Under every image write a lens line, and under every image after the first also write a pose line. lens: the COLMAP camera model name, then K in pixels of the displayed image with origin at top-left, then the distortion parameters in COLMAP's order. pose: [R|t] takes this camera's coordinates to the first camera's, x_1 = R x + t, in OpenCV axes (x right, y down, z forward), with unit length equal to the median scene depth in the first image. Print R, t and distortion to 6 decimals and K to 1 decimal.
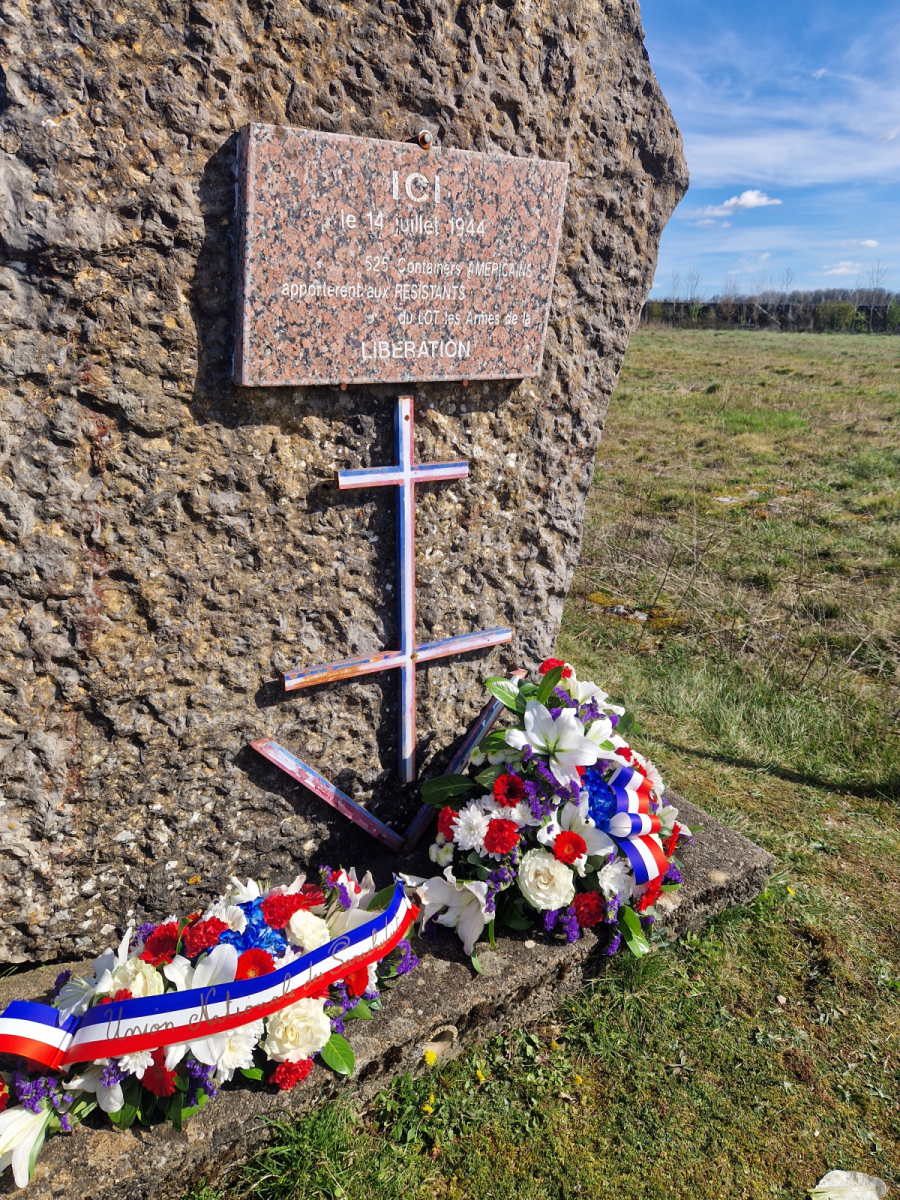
lens RADIAL K [[818.5, 0, 456.5], [0, 818.5, 599.0], [0, 0, 1]] dist [0.059569, -0.053501]
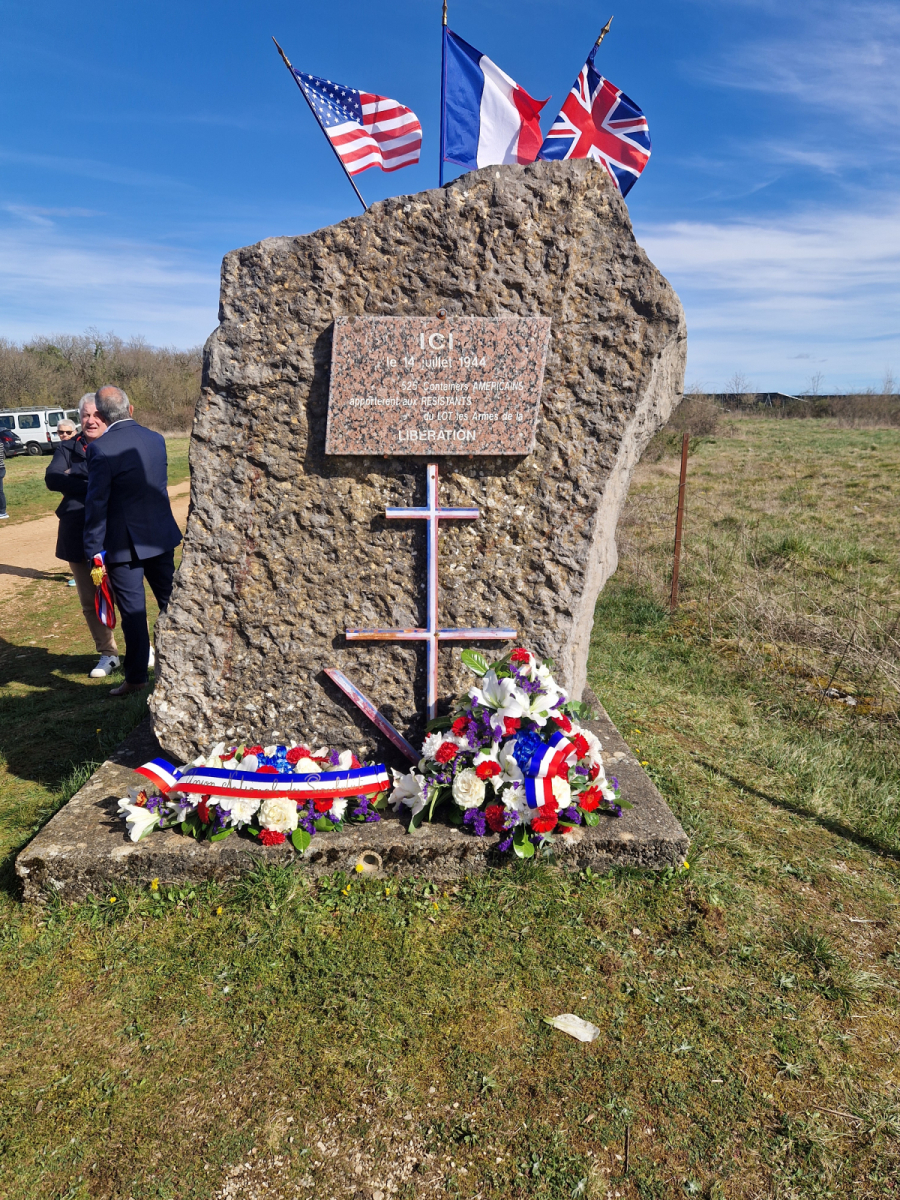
lens RADIAL K [[818.5, 0, 464.9], [0, 818.5, 597.0], [0, 0, 1]] dist [0.059569, -0.053501]
pose [[0.875372, 0.096778, -0.473664, 0.813417], [-0.148950, 0.986087, -0.073799, 0.122629], [0.459932, 0.135154, 0.877608, -0.351119]]
